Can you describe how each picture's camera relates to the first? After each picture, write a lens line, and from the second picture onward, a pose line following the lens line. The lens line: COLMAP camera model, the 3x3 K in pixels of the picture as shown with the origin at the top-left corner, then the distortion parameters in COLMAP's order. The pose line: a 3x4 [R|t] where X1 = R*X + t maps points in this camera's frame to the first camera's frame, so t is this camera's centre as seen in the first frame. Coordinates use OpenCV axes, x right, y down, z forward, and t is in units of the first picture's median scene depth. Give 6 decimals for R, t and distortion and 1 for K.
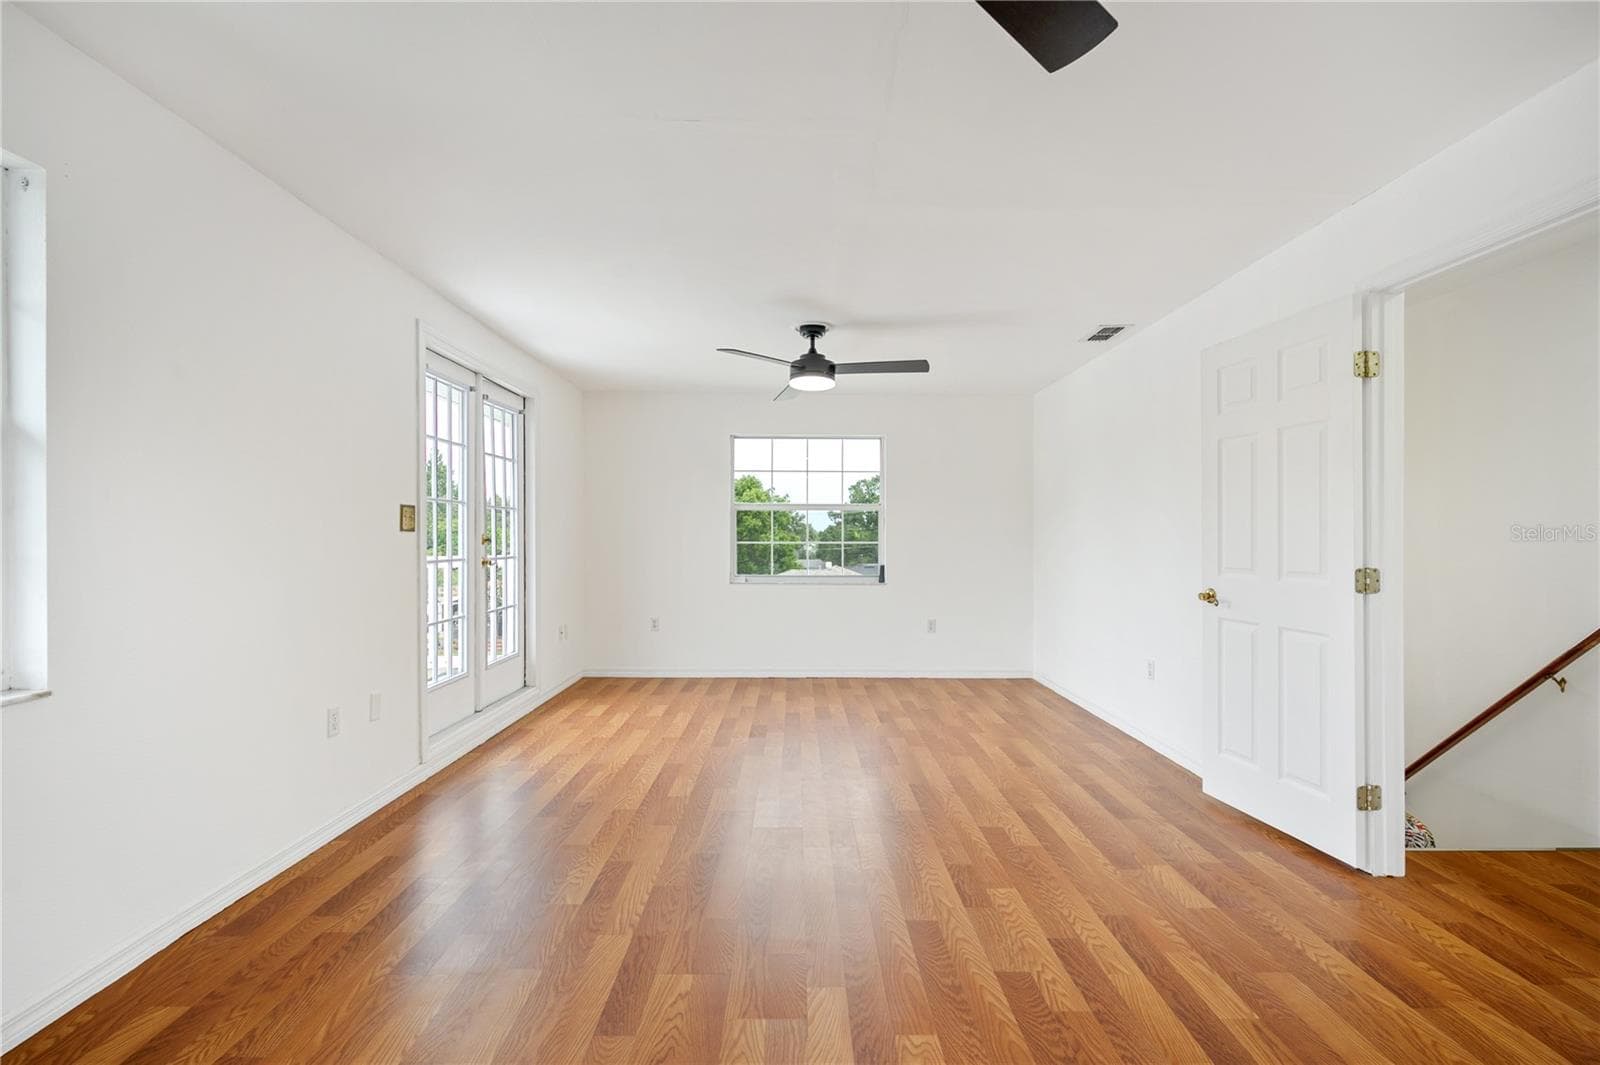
lens RADIAL K [[762.6, 0, 800.0], [0, 762.6, 532.5], [0, 0, 1]] dist [-0.000335, 0.000181]
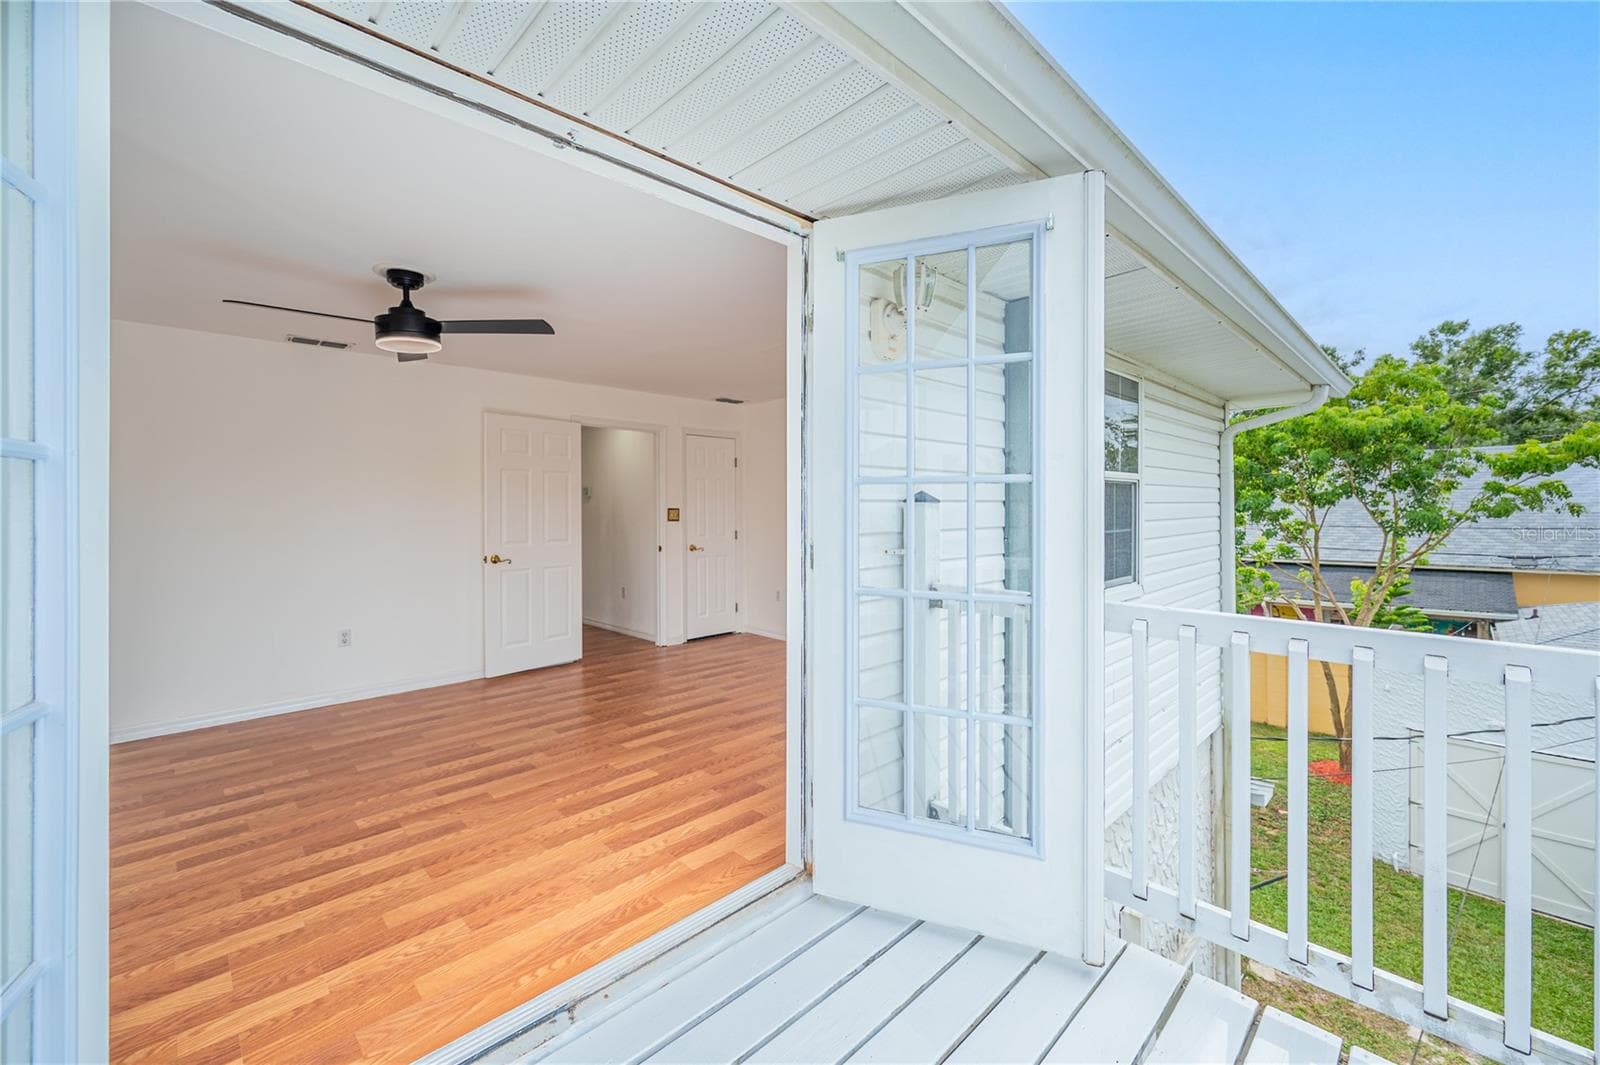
lens RADIAL K [[651.9, 0, 805.6], [0, 651.9, 512.2], [0, 0, 1]] dist [-0.001421, -0.000068]
pose [[-0.697713, 0.000791, 0.716377, -0.887854], [0.004107, 0.999987, 0.002896, -0.021534], [-0.716365, 0.004963, -0.697708, 1.359095]]
